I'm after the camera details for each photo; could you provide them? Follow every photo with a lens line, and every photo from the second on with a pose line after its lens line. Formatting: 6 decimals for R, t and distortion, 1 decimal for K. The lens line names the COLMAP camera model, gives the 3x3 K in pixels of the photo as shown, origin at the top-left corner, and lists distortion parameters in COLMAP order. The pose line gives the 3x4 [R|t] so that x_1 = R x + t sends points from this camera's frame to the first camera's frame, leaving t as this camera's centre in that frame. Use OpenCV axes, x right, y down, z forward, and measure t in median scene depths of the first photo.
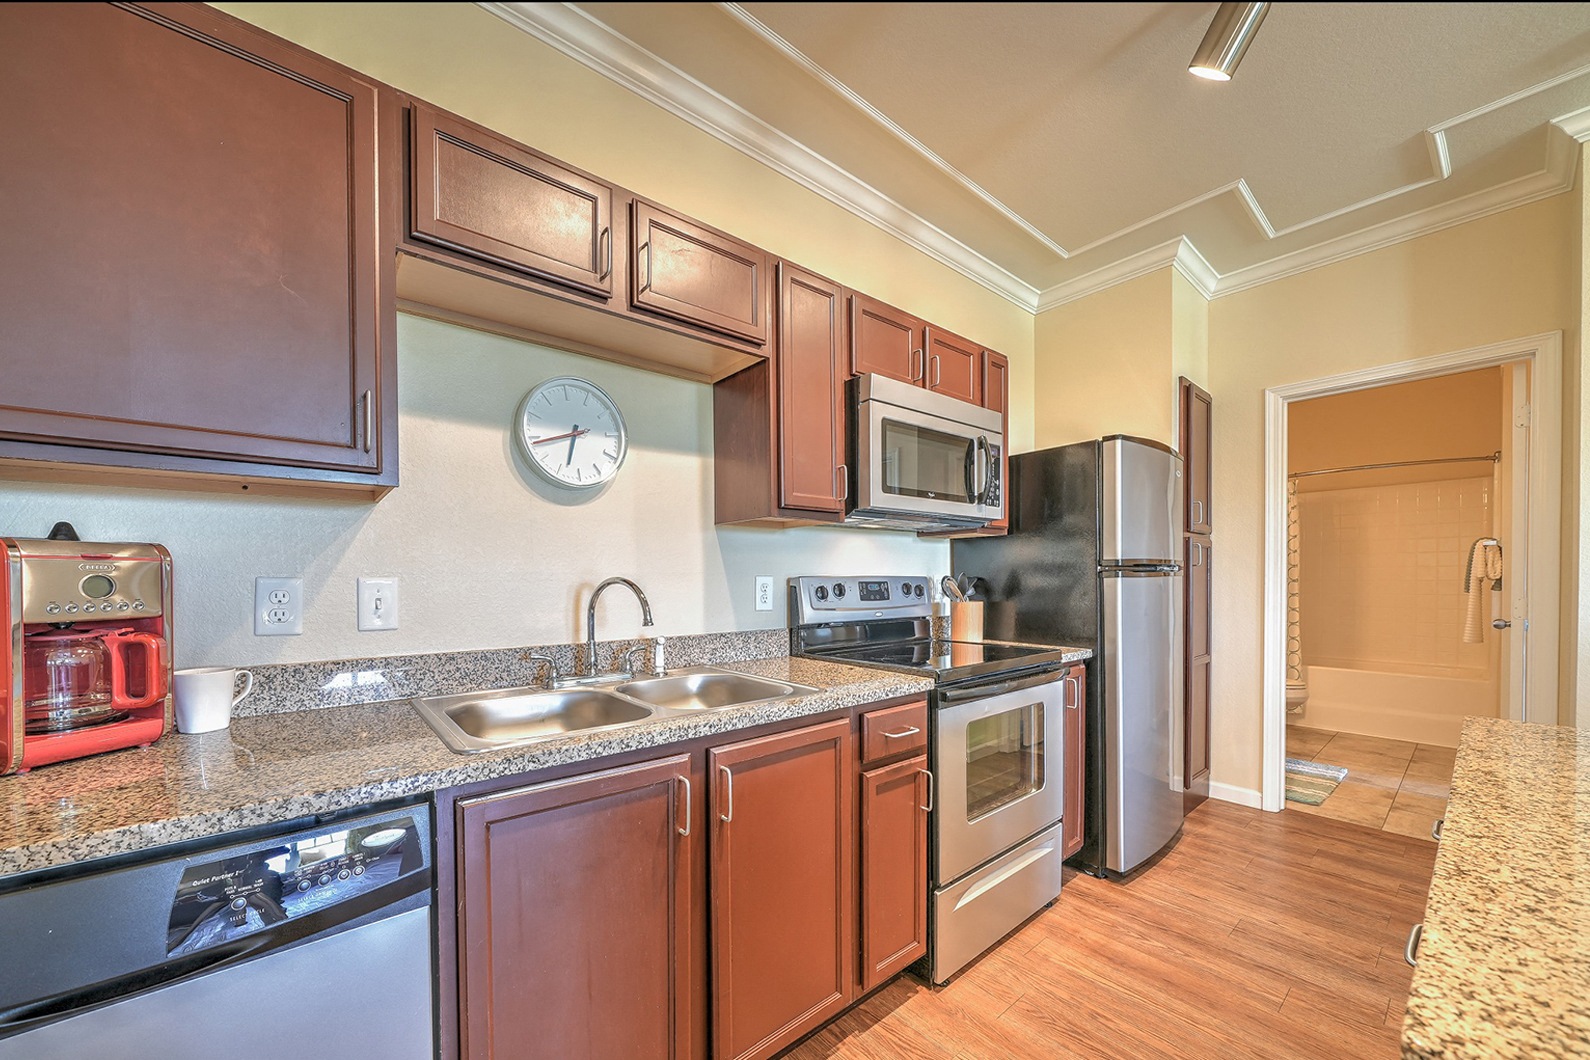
lens RADIAL K [[581.1, 0, 790.7], [0, 581.1, 593.9], [0, 0, 1]] dist [-0.006724, -0.000022]
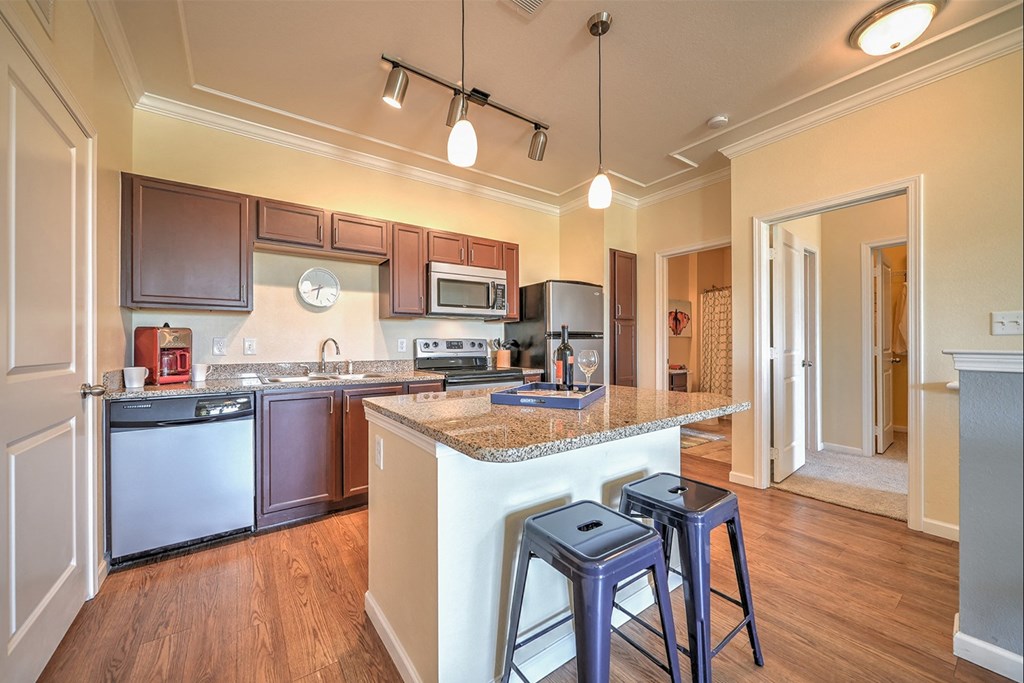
lens RADIAL K [[376.2, 0, 510.5], [0, 376.2, 347.5], [0, 0, 1]] dist [-0.002020, -0.000184]
pose [[0.997423, 0.002362, -0.071703, 0.609272], [-0.003529, 0.999863, -0.016158, 0.037371], [0.071655, 0.016369, 0.997295, -0.672266]]
